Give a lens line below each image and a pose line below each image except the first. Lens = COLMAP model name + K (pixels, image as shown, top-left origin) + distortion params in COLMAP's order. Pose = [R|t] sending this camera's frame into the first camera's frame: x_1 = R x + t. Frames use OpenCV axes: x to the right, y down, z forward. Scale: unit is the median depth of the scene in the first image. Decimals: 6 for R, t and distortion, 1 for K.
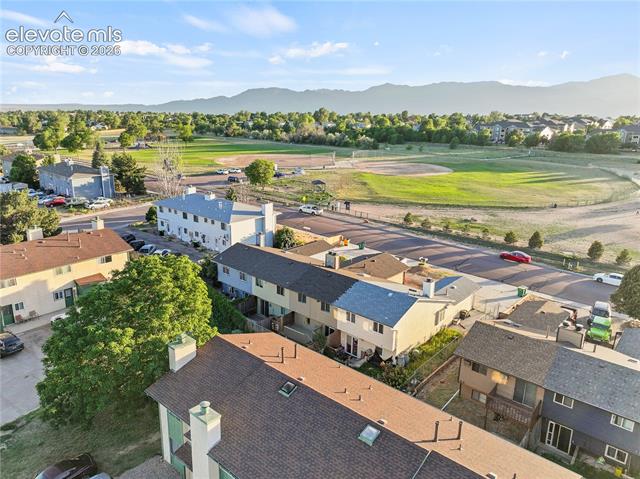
lens RADIAL K [[452.0, 0, 320.0], [0, 452.0, 239.5], [0, 0, 1]] dist [0.005024, 0.002963]
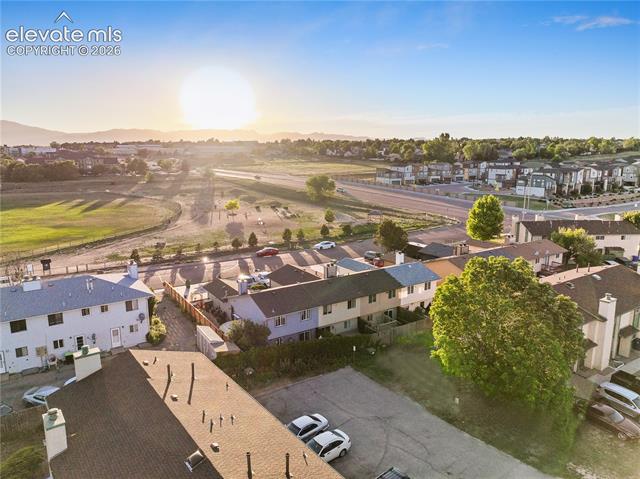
lens RADIAL K [[452.0, 0, 320.0], [0, 452.0, 239.5], [0, 0, 1]] dist [0.005024, 0.002963]
pose [[0.259687, -0.211511, 0.942245, -0.558968], [0.268491, 0.953063, 0.139942, -0.104941], [-0.927618, 0.216643, 0.304287, 0.362281]]
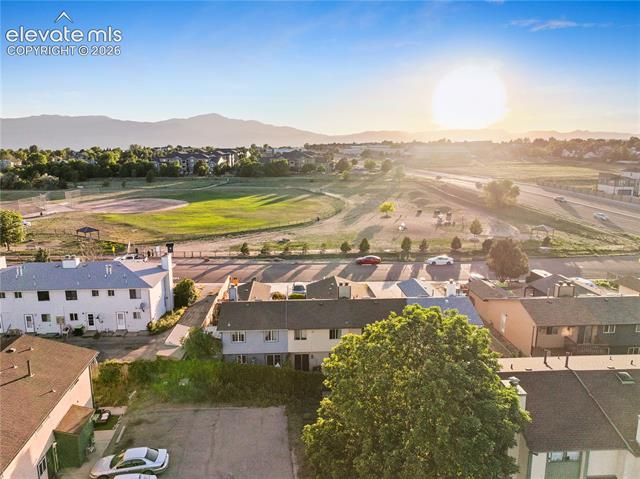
lens RADIAL K [[447.4, 0, 315.0], [0, 447.4, 237.4], [0, 0, 1]] dist [0.002304, 0.001589]
pose [[0.711993, -0.157581, 0.684276, -0.358843], [0.206643, 0.978362, 0.010293, -0.048500], [-0.671092, 0.134072, 0.729150, 0.176942]]
